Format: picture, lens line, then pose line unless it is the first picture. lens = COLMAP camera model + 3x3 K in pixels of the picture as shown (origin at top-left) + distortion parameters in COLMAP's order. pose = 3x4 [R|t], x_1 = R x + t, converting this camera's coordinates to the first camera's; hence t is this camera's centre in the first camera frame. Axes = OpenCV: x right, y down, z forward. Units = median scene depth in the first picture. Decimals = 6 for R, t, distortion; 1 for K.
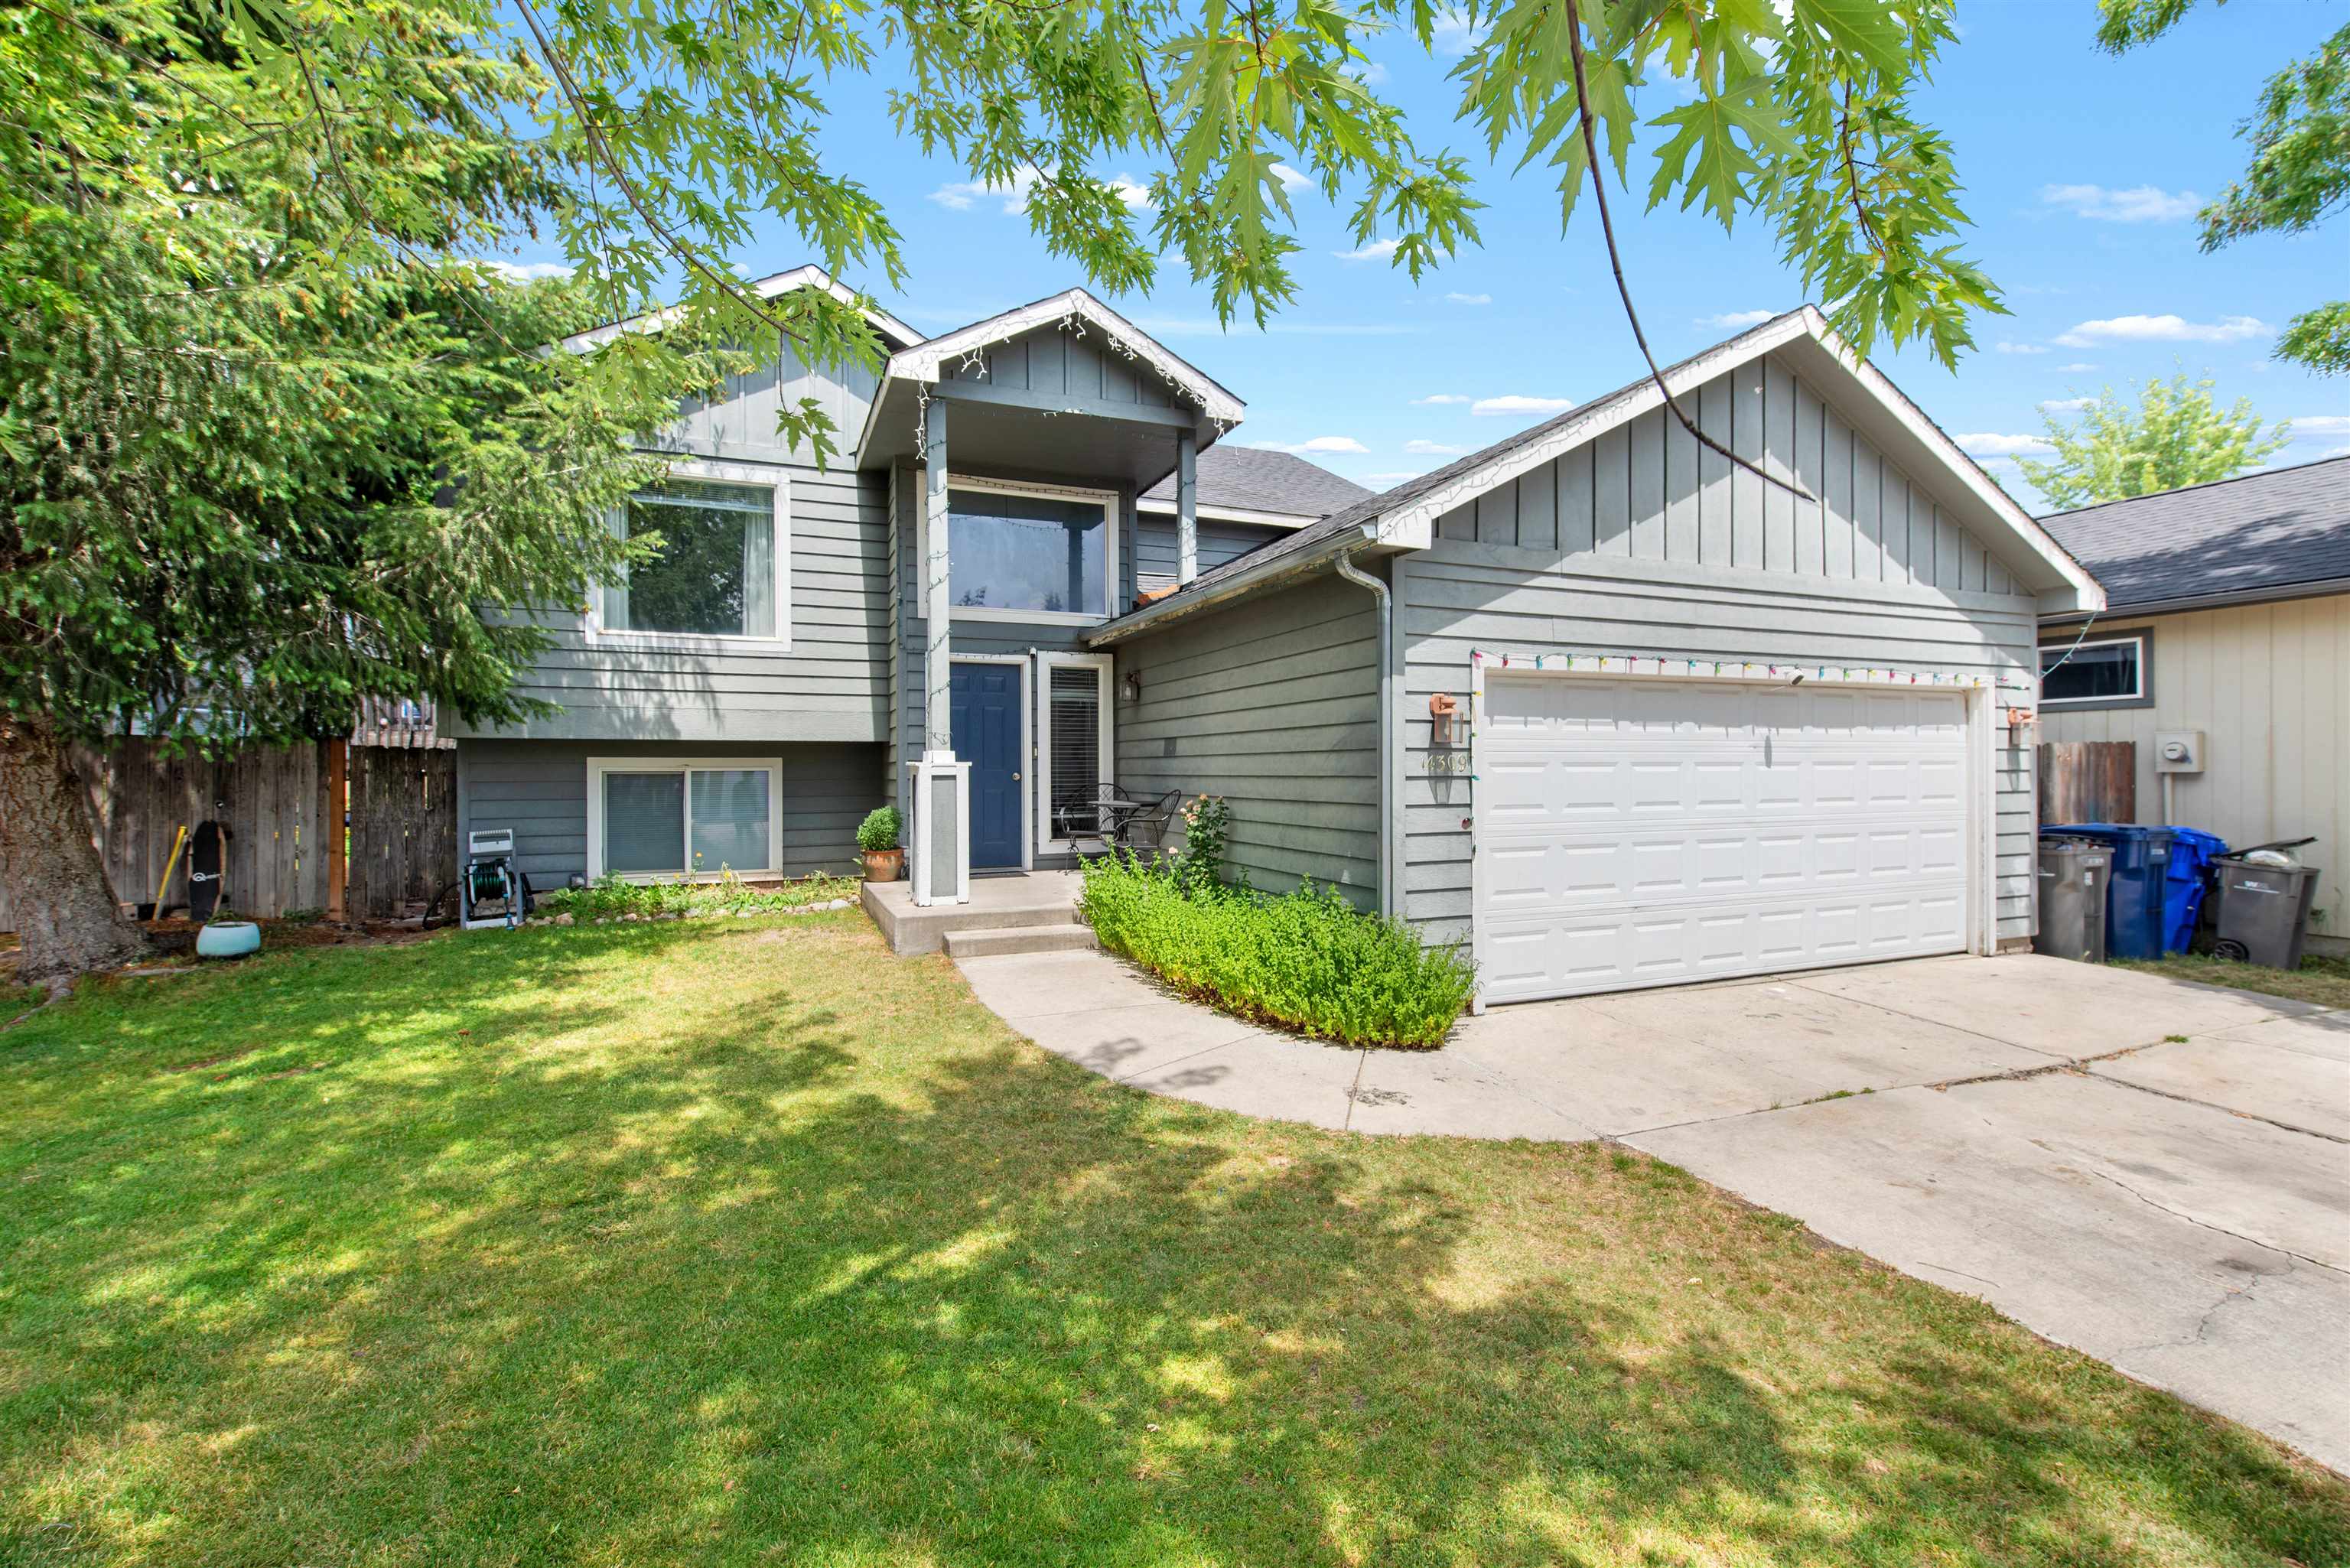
lens RADIAL K [[1085.0, 0, 1218.8], [0, 1085.0, 777.6], [0, 0, 1]] dist [0.010319, -0.000874]
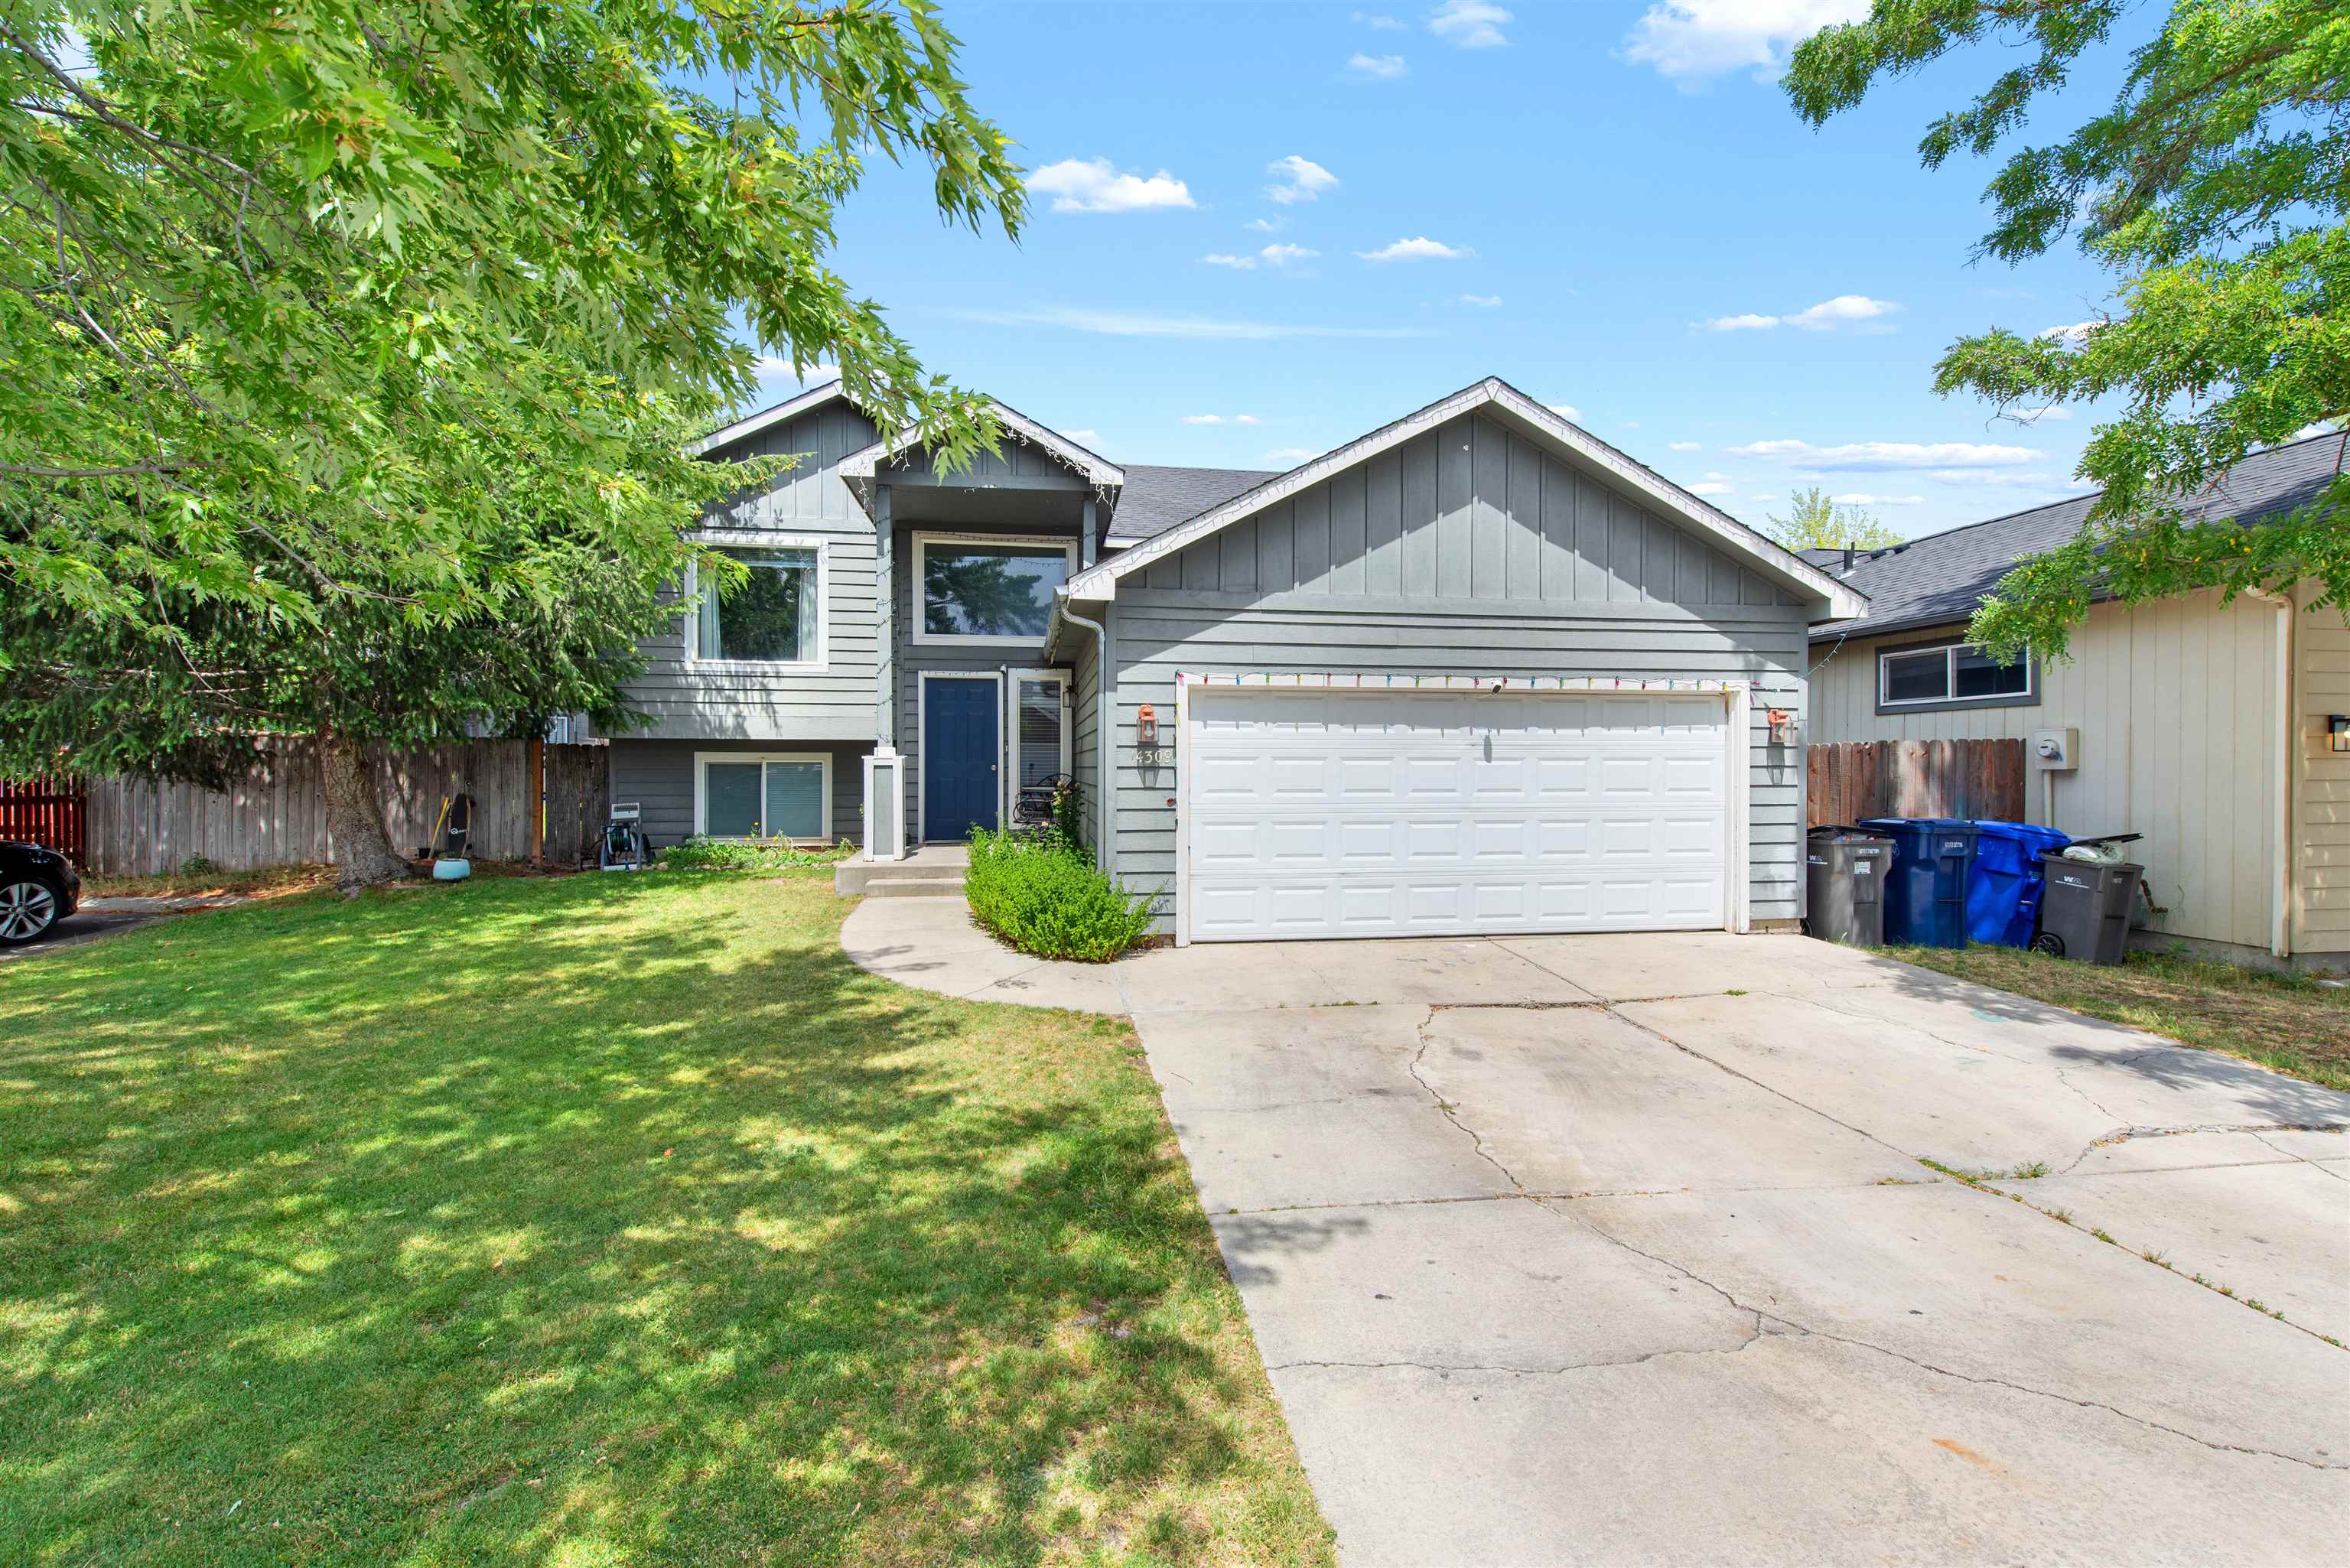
lens RADIAL K [[1107.4, 0, 1211.3], [0, 1107.4, 787.2], [0, 0, 1]] dist [0.018836, 0.000128]
pose [[0.967895, 0.009602, -0.251172, 0.438280], [-0.006921, 0.999909, 0.011555, 0.005308], [0.251260, -0.009446, 0.967874, -0.211943]]
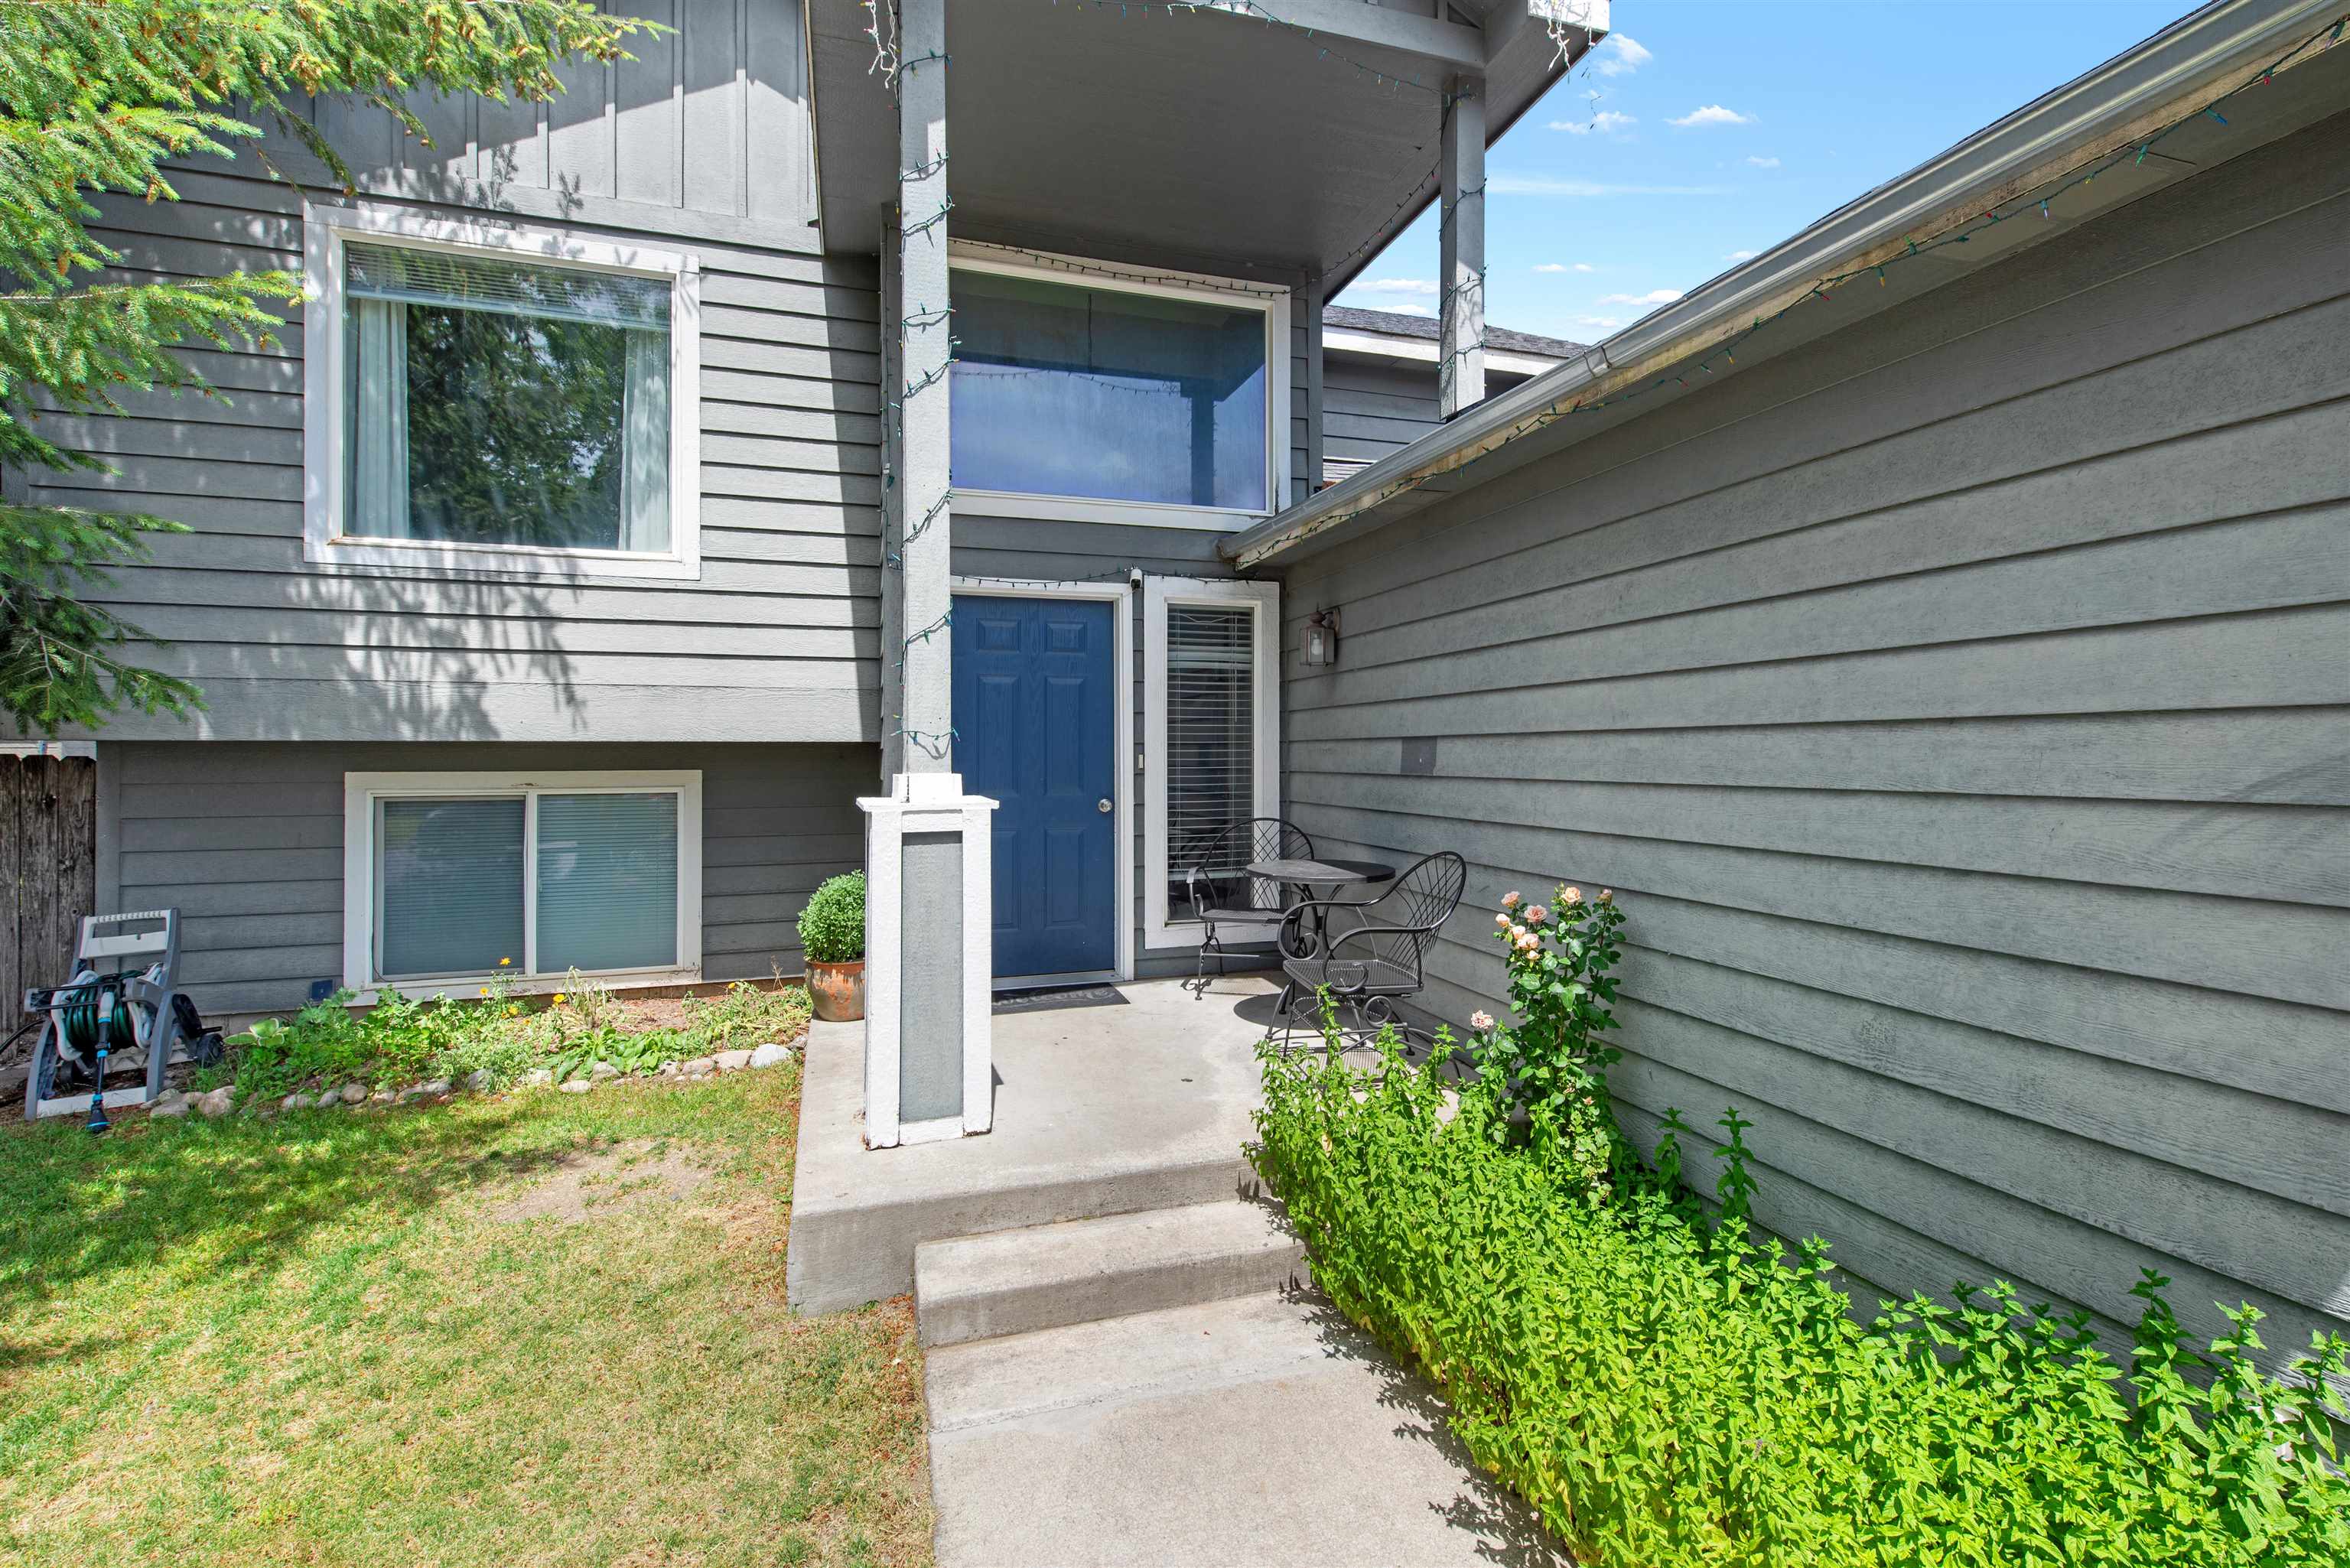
lens RADIAL K [[1062.2, 0, 1191.2], [0, 1062.2, 764.8], [0, 0, 1]] dist [0.016394, -0.000211]
pose [[0.994170, 0.002699, -0.107789, -0.097785], [-0.002347, 0.999991, 0.003398, -0.026746], [0.107797, -0.003125, 0.994168, 0.538060]]
